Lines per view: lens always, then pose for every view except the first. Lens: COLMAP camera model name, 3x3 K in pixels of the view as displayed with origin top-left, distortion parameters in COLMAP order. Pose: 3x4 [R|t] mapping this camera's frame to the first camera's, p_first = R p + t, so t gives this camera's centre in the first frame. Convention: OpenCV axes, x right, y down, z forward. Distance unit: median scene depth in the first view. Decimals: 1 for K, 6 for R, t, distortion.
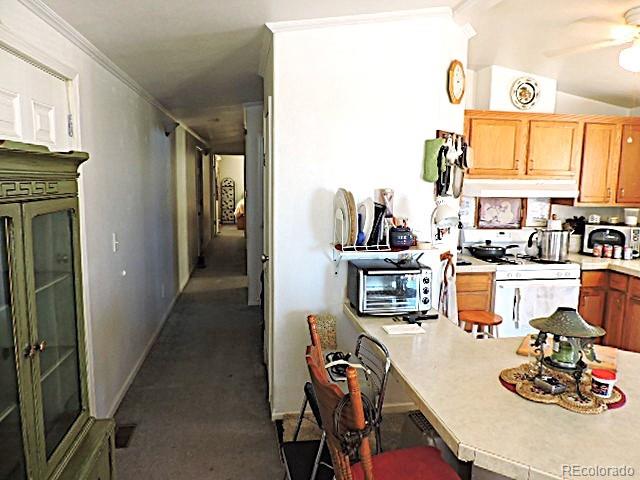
lens RADIAL K [[458.3, 0, 320.0], [0, 458.3, 240.0], [0, 0, 1]] dist [-0.013518, -0.003862]
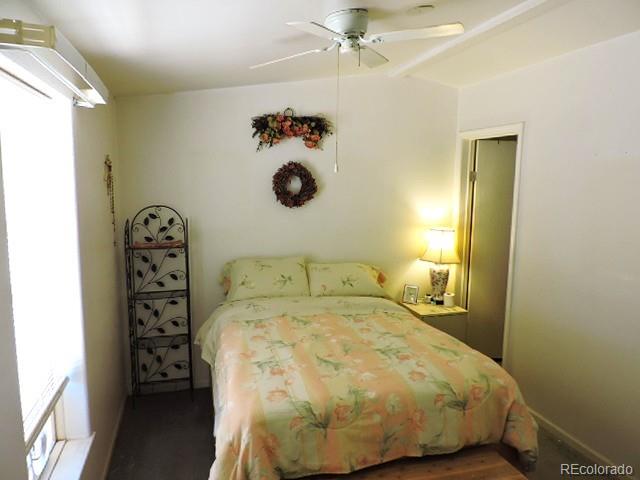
lens RADIAL K [[458.3, 0, 320.0], [0, 458.3, 240.0], [0, 0, 1]] dist [-0.013518, -0.003862]
pose [[0.992726, -0.022384, 0.118295, -0.147082], [0.022404, 0.999748, 0.001163, -0.117006], [-0.118292, 0.001495, 0.992978, 0.756924]]
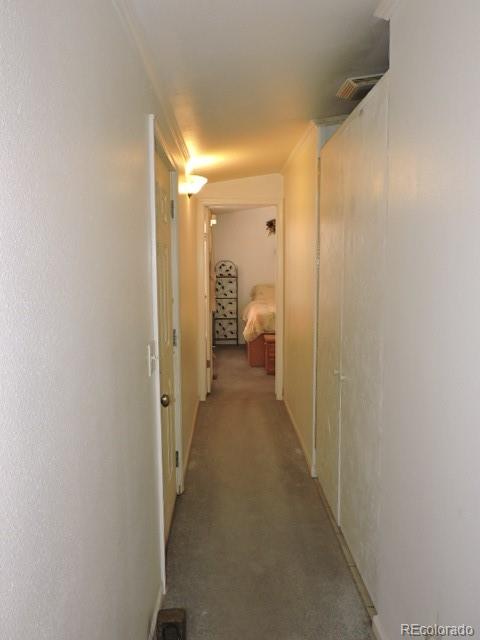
lens RADIAL K [[458.3, 0, 240.0], [0, 458.3, 320.0], [0, 0, 1]] dist [-0.013518, -0.003862]
pose [[0.990376, -0.000711, -0.138398, -0.108641], [-0.000243, 0.999976, -0.006875, -0.061453], [0.138400, 0.006843, 0.990353, 0.461665]]
